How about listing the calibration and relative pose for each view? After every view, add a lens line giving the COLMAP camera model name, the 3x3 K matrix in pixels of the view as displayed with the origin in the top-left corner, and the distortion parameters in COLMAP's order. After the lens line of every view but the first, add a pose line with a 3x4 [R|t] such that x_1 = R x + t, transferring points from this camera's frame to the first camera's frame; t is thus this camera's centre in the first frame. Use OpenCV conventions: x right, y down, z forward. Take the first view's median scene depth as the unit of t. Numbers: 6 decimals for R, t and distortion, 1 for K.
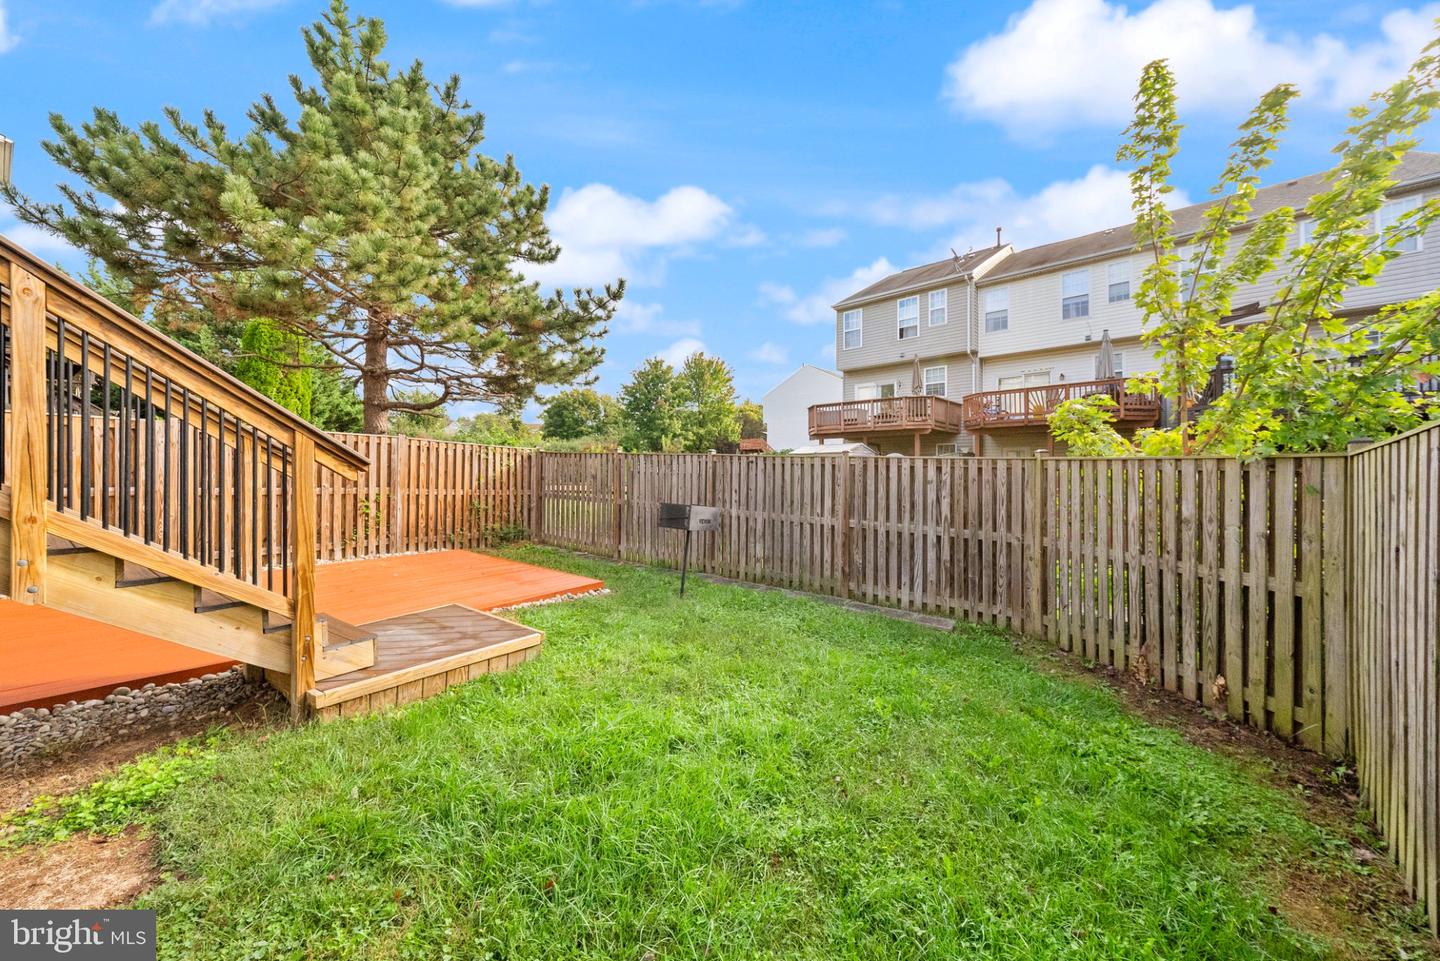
lens RADIAL K [[510.5, 0, 711.4], [0, 510.5, 472.0], [0, 0, 1]] dist [0.000260, -0.000068]
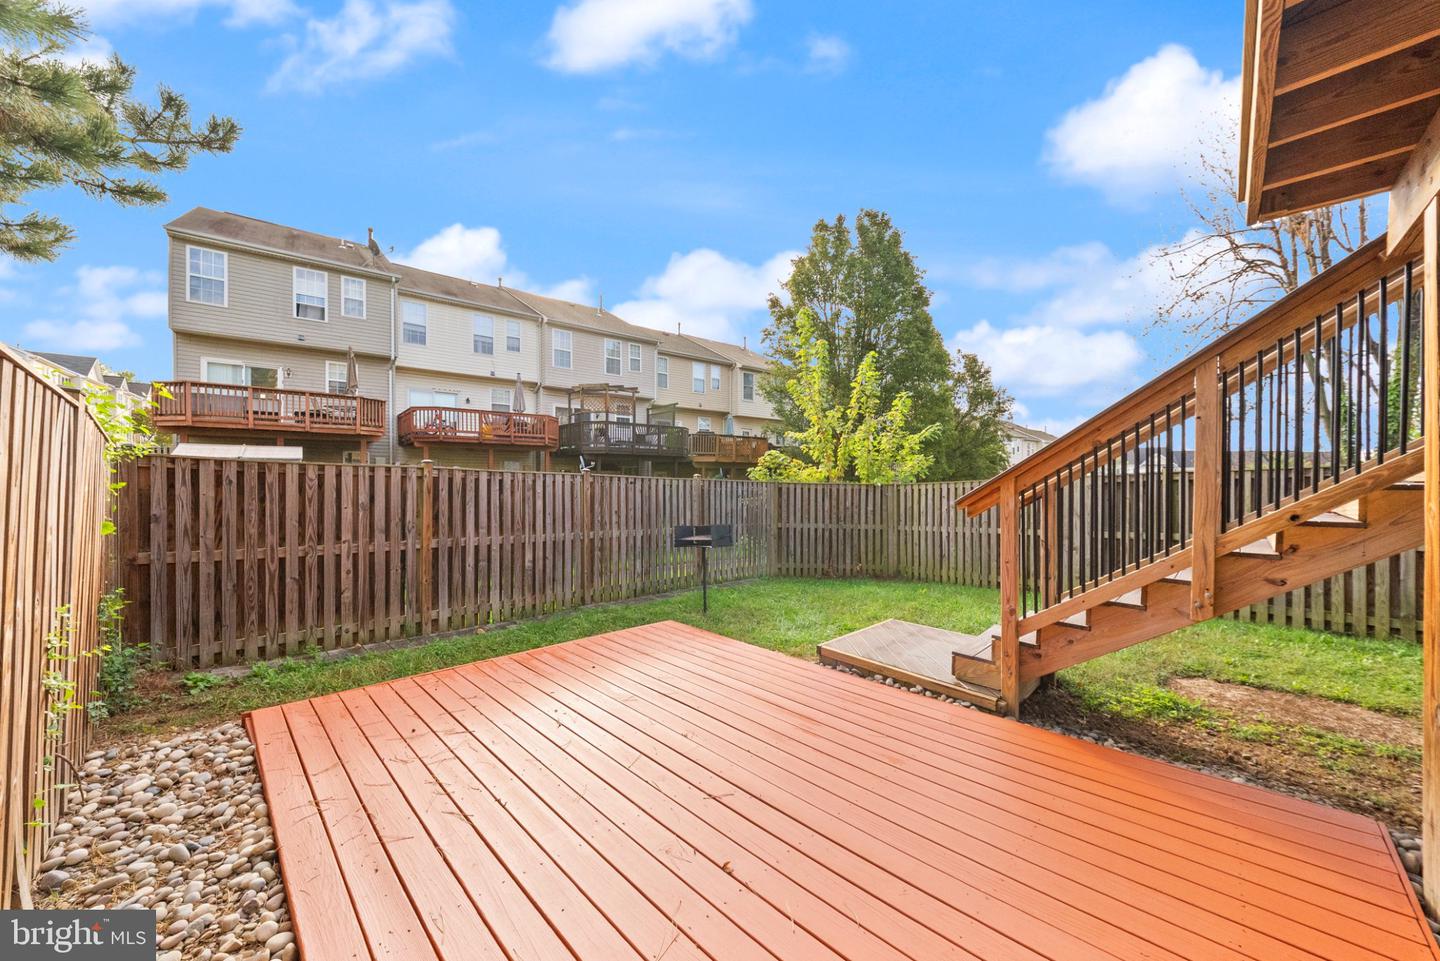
lens RADIAL K [[508.9, 0, 720.0], [0, 508.9, 480.5], [0, 0, 1]] dist [0.001275, -0.000152]
pose [[0.145455, -0.002422, 0.989362, -0.890299], [-0.002647, 0.999992, 0.002837, -0.026663], [-0.989361, -0.003031, 0.145447, 0.648956]]
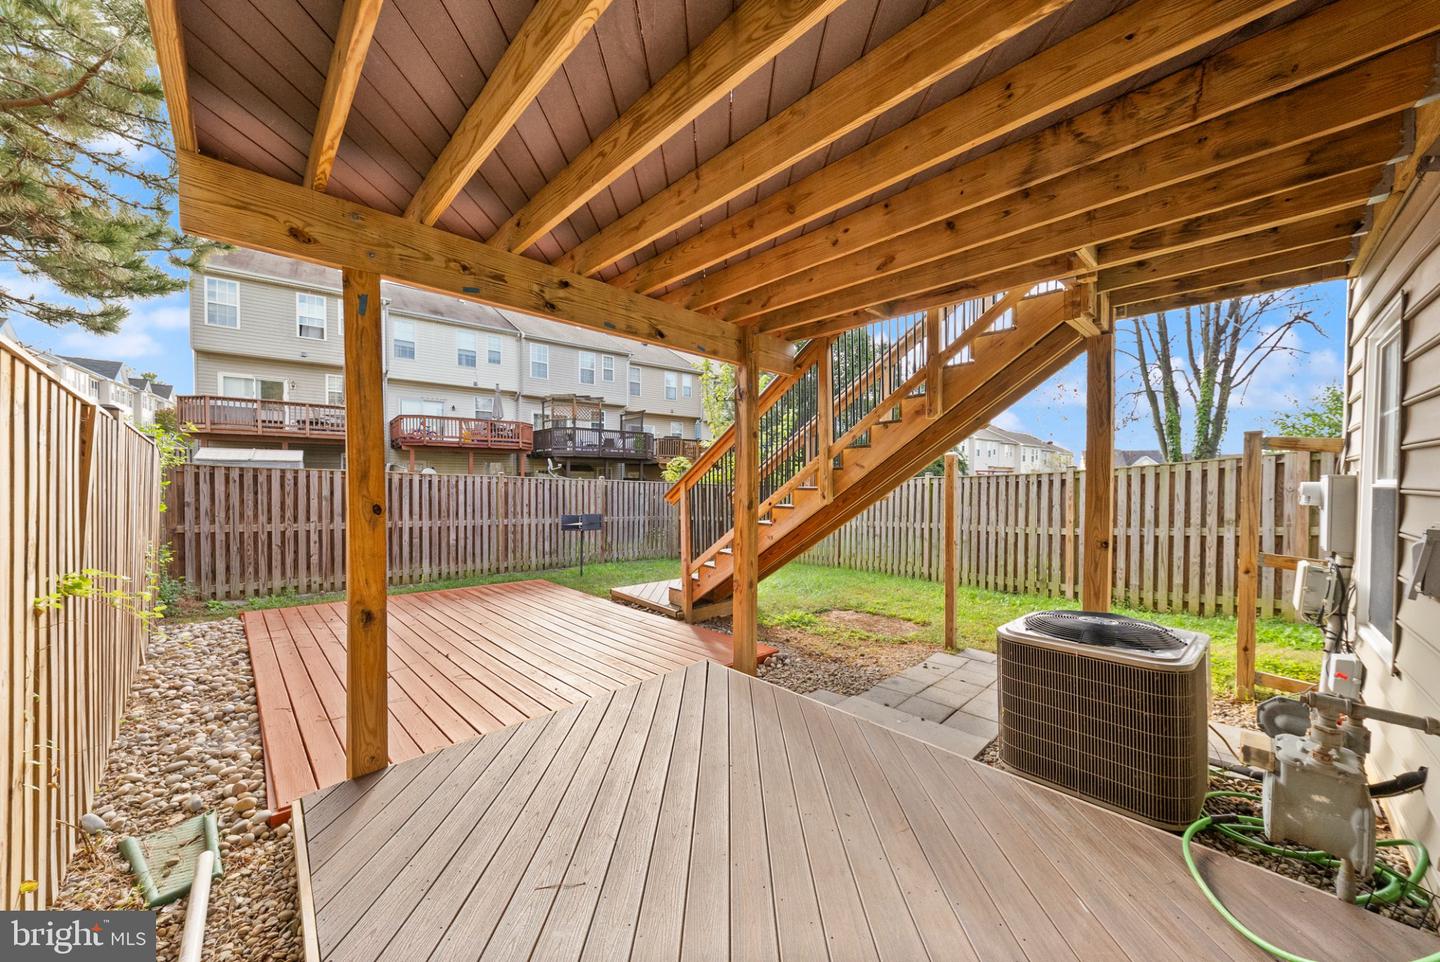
lens RADIAL K [[507.3, 0, 722.3], [0, 507.3, 488.8], [0, 0, 1]] dist [0.000281, 0.000109]
pose [[0.160671, -0.017890, 0.986846, -1.142005], [-0.008047, 0.999779, 0.019435, -0.032764], [-0.986975, -0.011064, 0.160492, 0.293323]]
